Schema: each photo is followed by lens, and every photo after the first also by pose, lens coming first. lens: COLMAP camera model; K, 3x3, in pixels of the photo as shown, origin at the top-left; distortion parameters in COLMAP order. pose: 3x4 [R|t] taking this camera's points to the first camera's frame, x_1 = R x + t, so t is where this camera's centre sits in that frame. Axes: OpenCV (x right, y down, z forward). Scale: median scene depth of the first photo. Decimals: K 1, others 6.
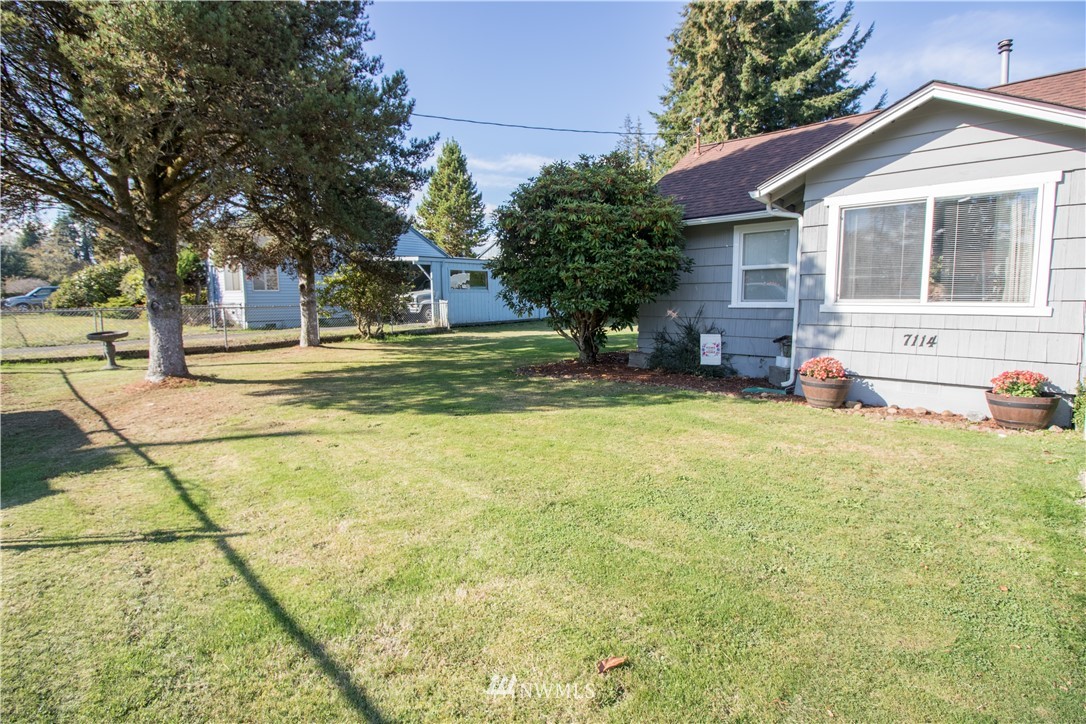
lens RADIAL K [[505.8, 0, 541.4], [0, 505.8, 348.1], [0, 0, 1]] dist [-0.000306, -0.010494]
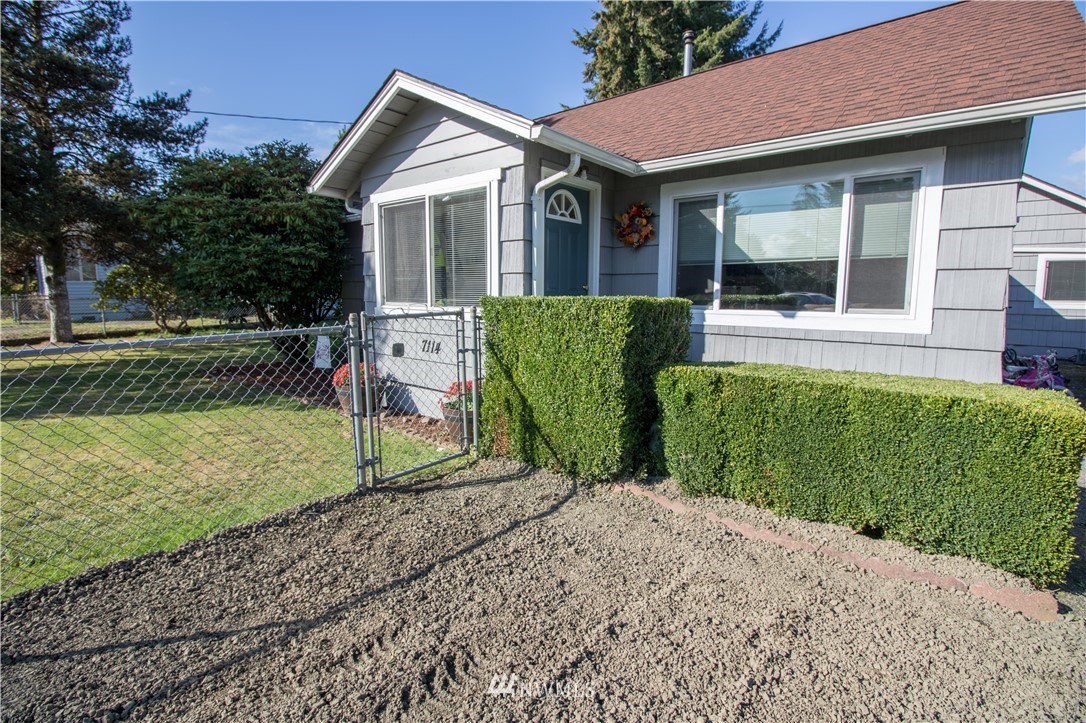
lens RADIAL K [[505.8, 0, 541.4], [0, 505.8, 347.6], [0, 0, 1]] dist [-0.000306, -0.010494]
pose [[0.998784, 0.006105, 0.048918, 0.167420], [-0.006792, 0.999880, 0.013901, -0.005135], [-0.048827, -0.014217, 0.998706, 0.006600]]
